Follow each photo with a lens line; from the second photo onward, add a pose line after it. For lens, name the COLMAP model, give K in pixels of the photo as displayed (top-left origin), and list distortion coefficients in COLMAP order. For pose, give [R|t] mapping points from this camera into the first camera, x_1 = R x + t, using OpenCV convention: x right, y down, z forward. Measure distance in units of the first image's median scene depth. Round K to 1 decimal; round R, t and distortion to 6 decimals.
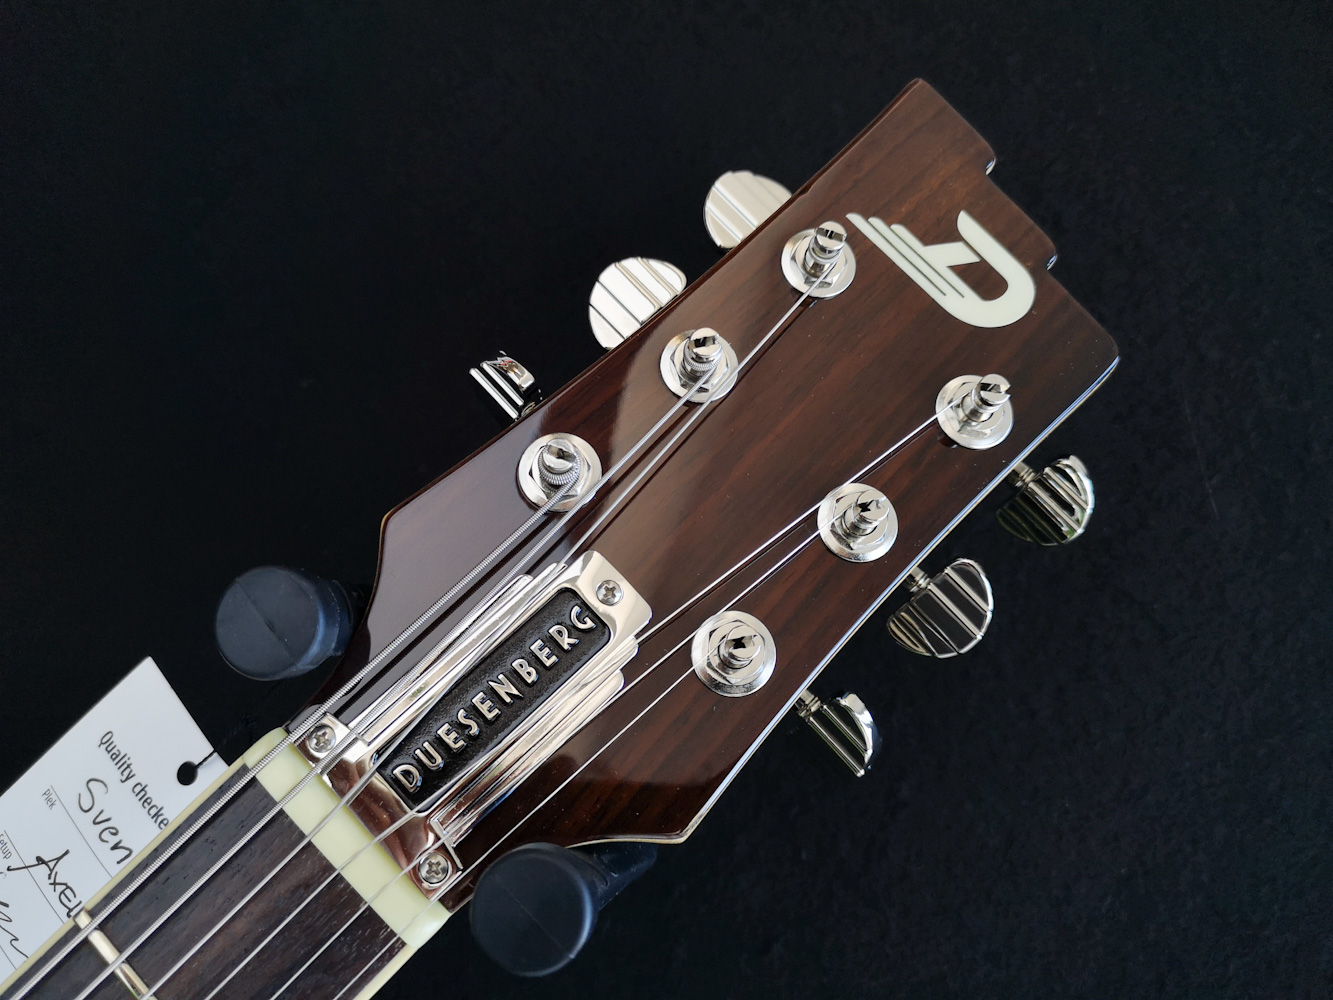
lens RADIAL K [[1050.6, 0, 666.5], [0, 1050.6, 500.0], [0, 0, 1]] dist [0.001970, 0.000694]
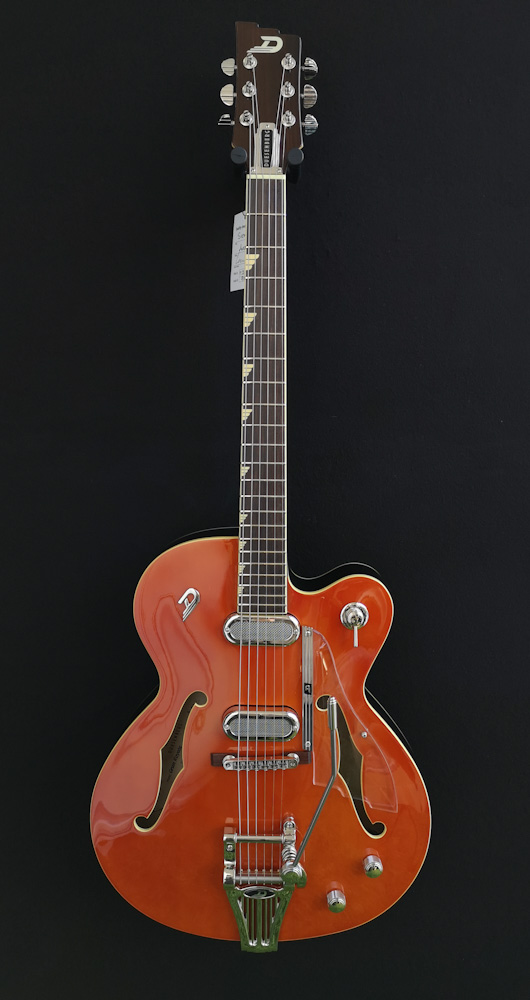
lens RADIAL K [[765.4, 0, 265.0], [0, 765.4, 500.0], [0, 0, 1]] dist [-0.000710, -0.002011]
pose [[0.702673, -0.711396, -0.012891, -1.419952], [0.698154, 0.685872, 0.205328, 0.597352], [-0.137228, -0.153278, 0.978608, -3.388715]]
